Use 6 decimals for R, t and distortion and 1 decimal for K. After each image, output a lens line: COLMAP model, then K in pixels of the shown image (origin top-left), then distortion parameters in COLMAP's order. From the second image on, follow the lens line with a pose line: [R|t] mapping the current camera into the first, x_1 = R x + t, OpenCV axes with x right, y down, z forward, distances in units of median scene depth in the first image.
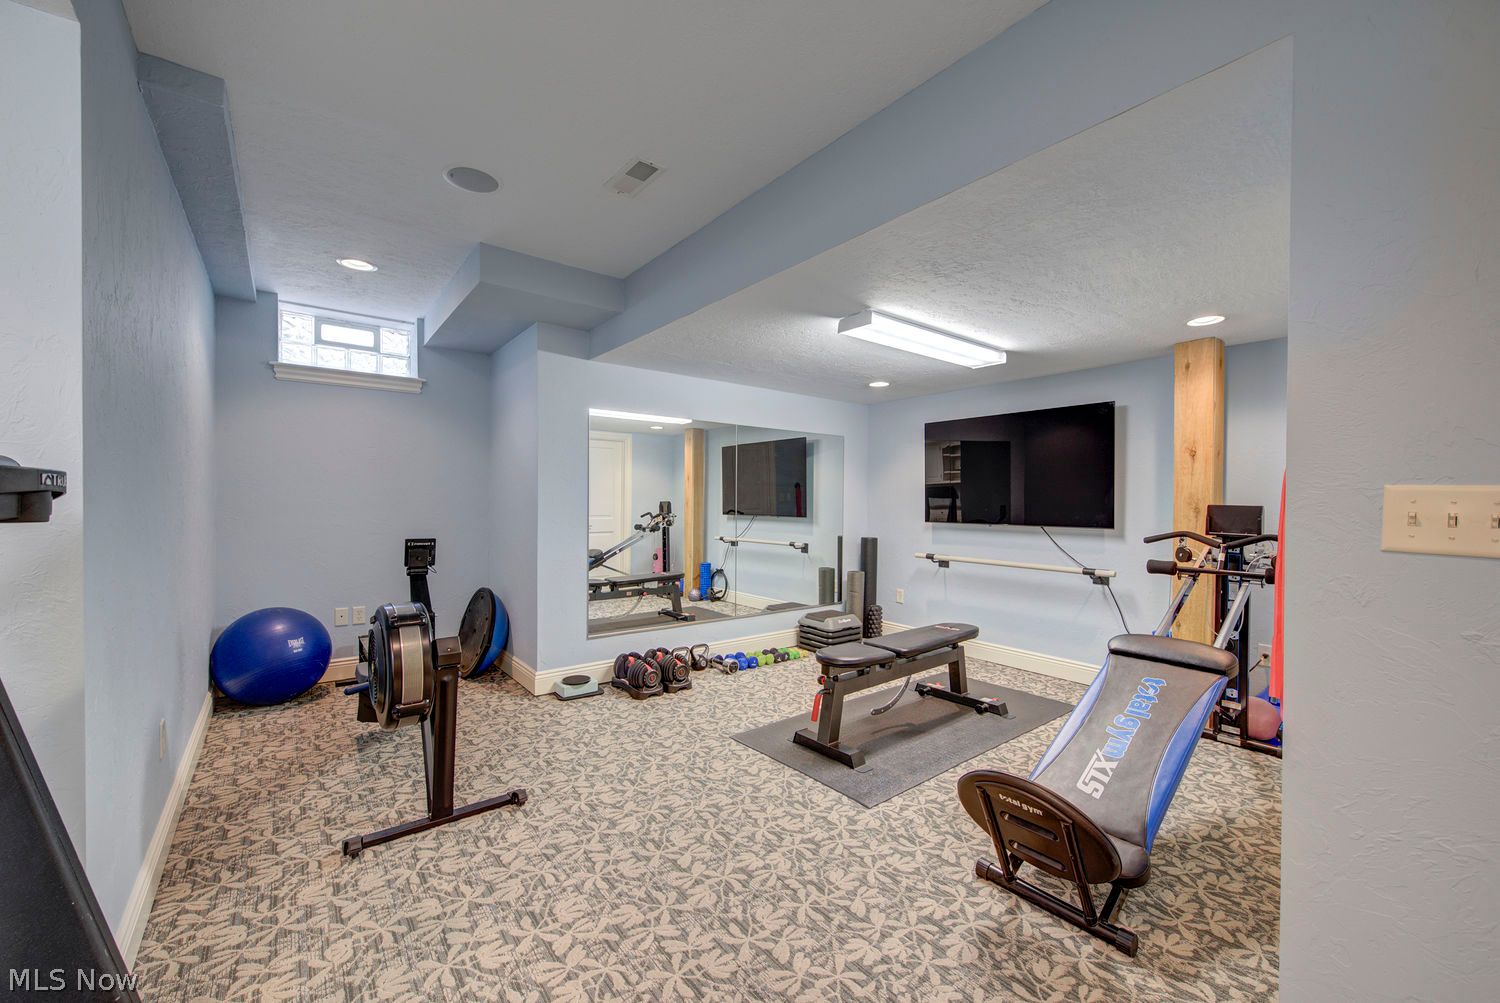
lens RADIAL K [[608.0, 0, 748.3], [0, 608.0, 511.9], [0, 0, 1]] dist [-0.000680, -0.000072]
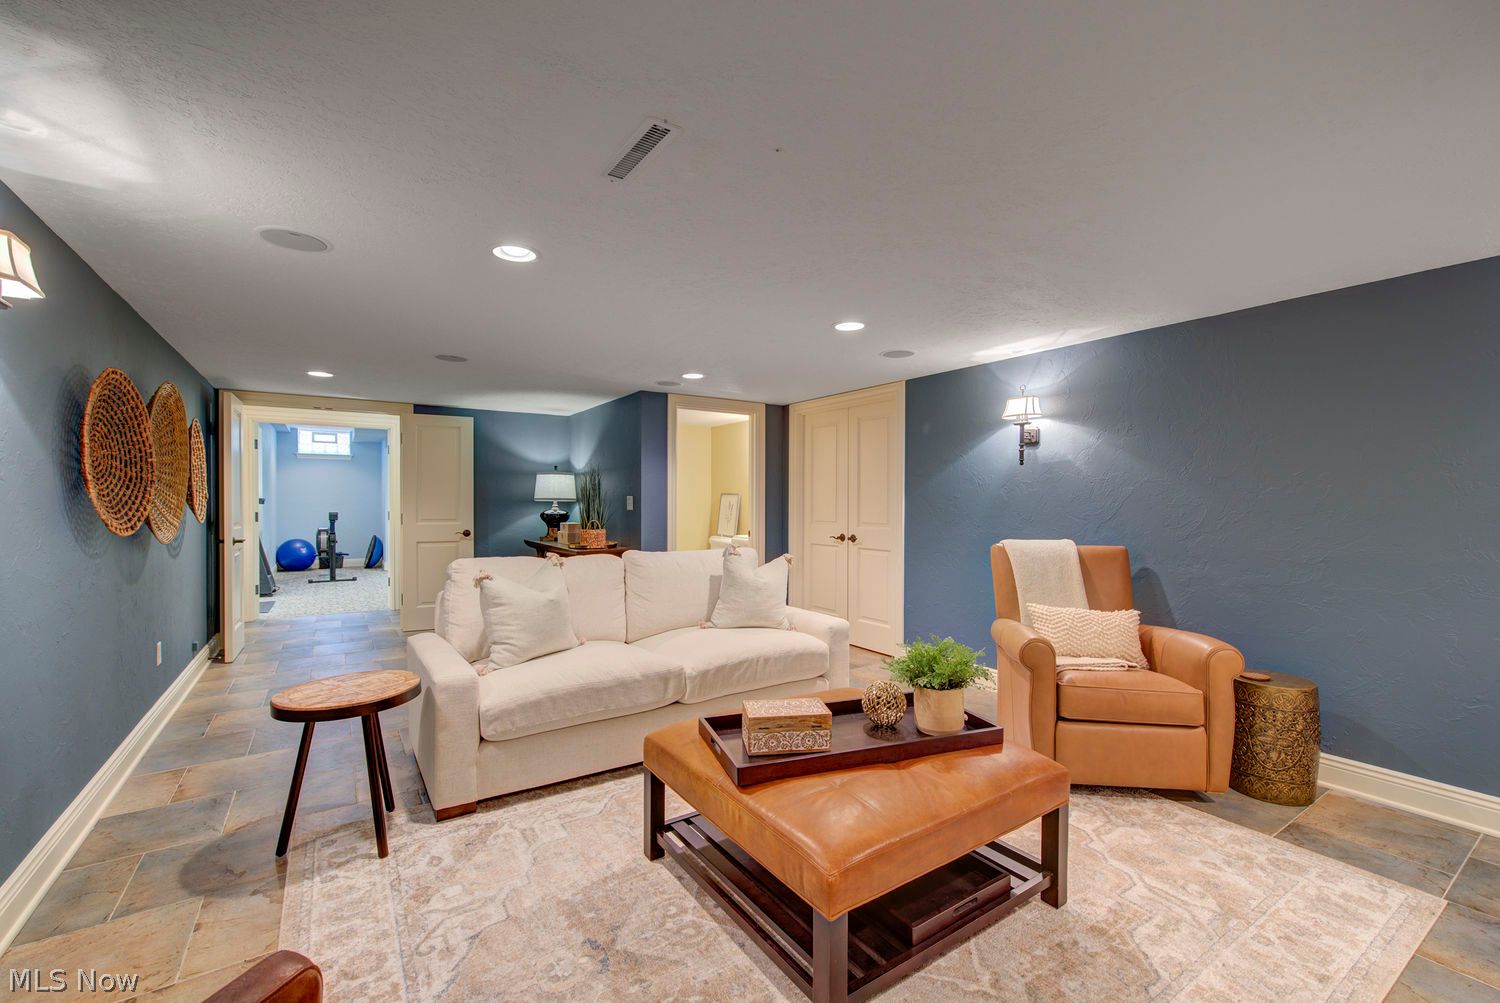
lens RADIAL K [[627.7, 0, 748.5], [0, 627.7, 501.6], [0, 0, 1]] dist [0.000870, -0.000028]
pose [[0.996623, -0.011002, -0.081376, 1.552490], [0.010903, 0.999939, -0.001659, 0.009335], [0.081389, 0.000766, 0.996682, -1.742491]]
